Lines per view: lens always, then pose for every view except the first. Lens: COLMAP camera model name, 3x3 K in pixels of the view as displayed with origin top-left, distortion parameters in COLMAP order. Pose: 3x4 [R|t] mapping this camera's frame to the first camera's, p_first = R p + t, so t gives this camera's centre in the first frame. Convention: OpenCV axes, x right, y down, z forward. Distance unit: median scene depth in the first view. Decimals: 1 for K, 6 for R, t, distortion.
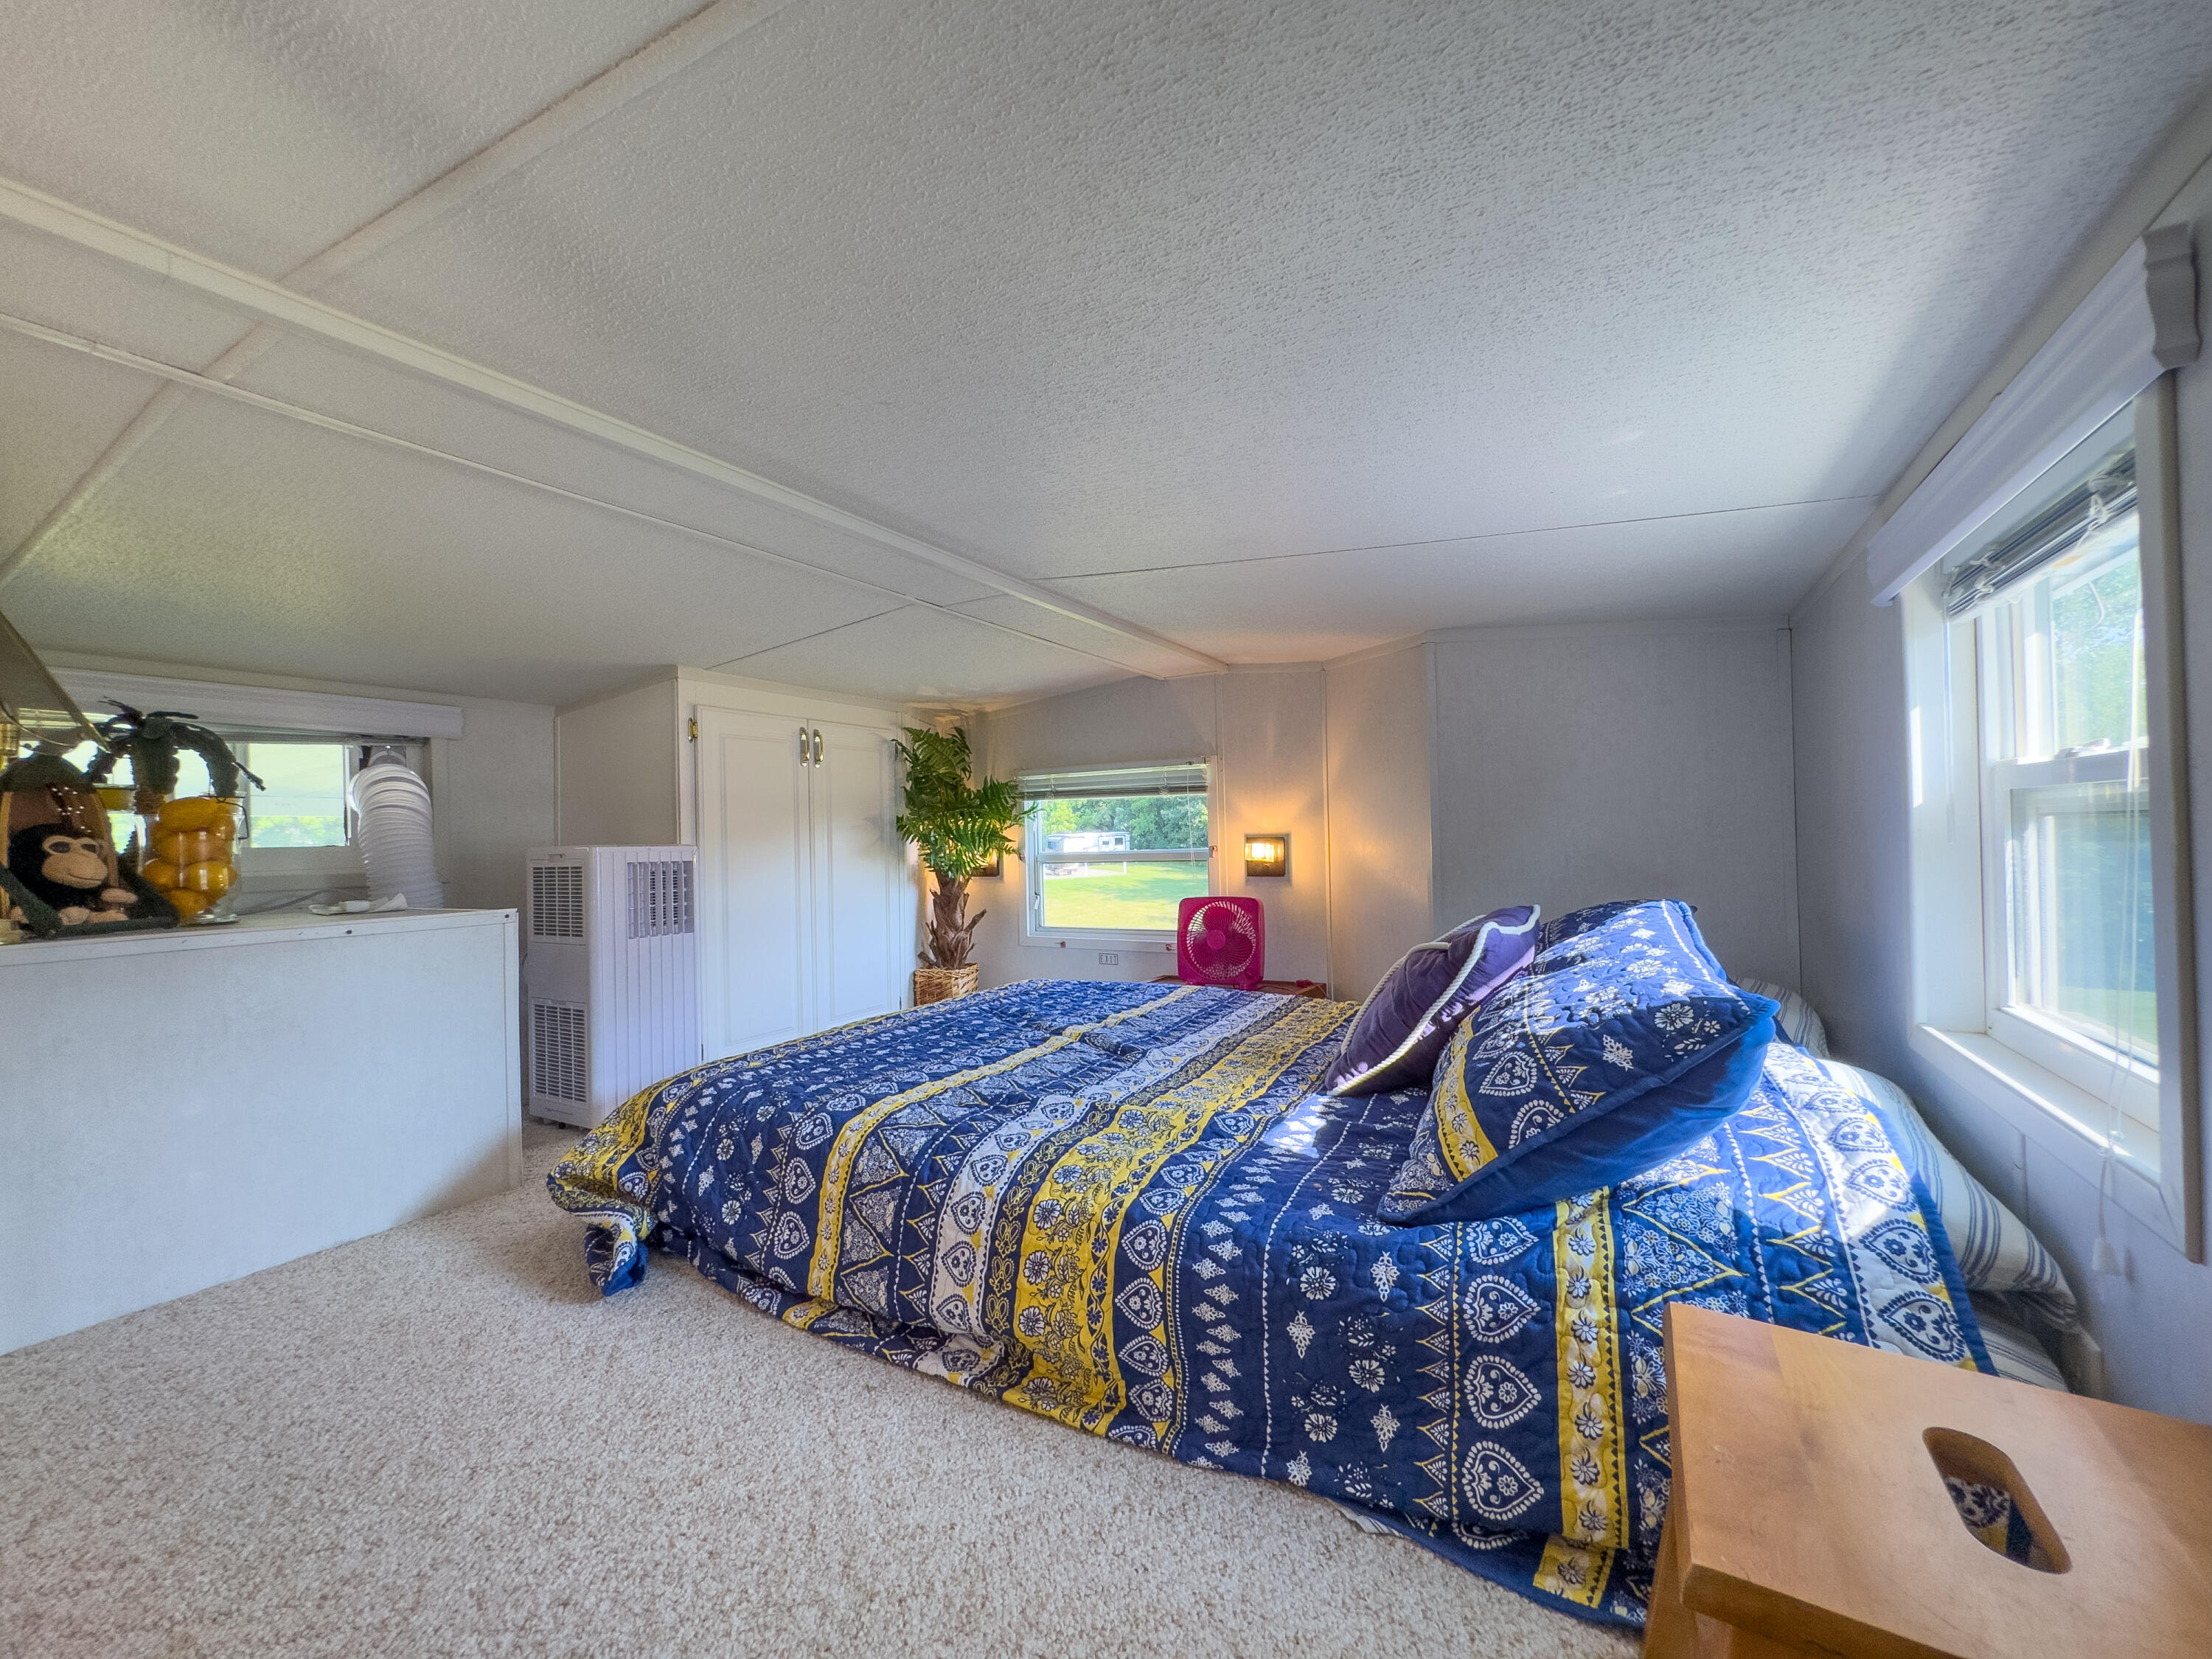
lens RADIAL K [[888.9, 0, 1111.1], [0, 888.9, 824.1], [0, 0, 1]] dist [-0.002838, 0.000456]
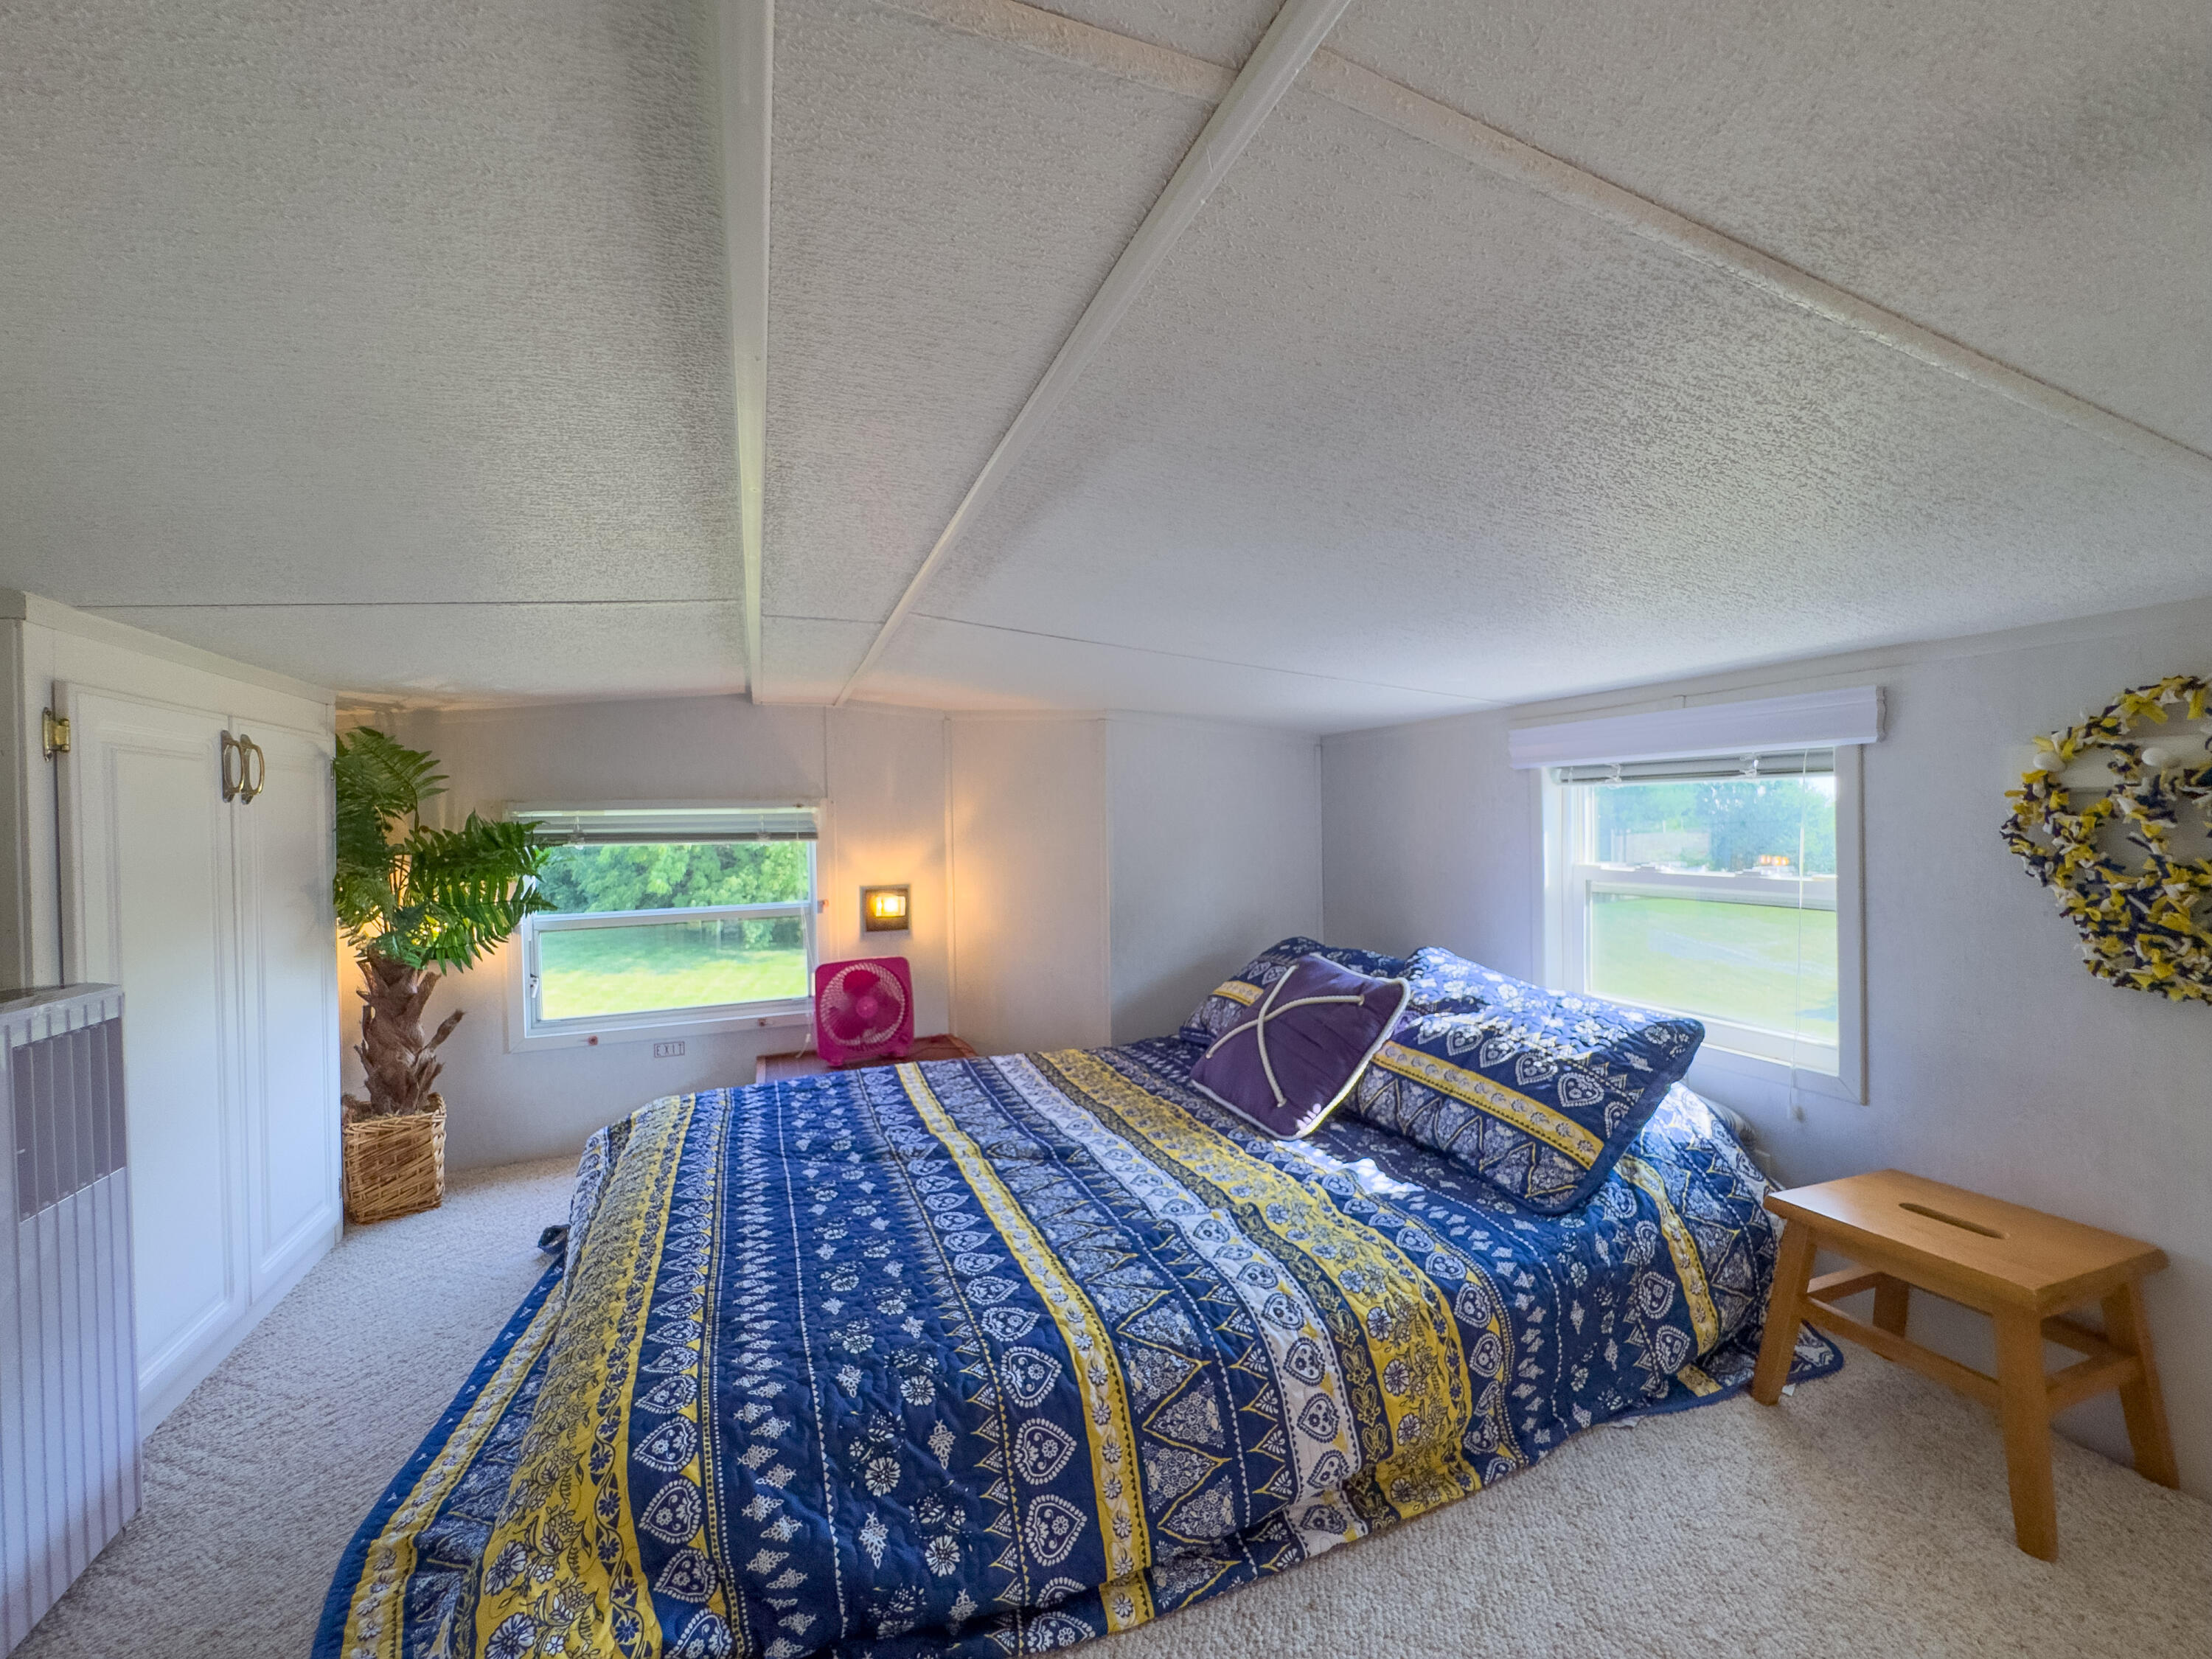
lens RADIAL K [[888.9, 0, 1105.5], [0, 888.9, 821.8], [0, 0, 1]] dist [-0.002838, 0.000456]
pose [[0.618587, 0.010031, 0.785652, -0.946050], [-0.010382, 0.999936, -0.004593, -0.121571], [-0.785647, -0.005316, 0.618652, 0.530415]]
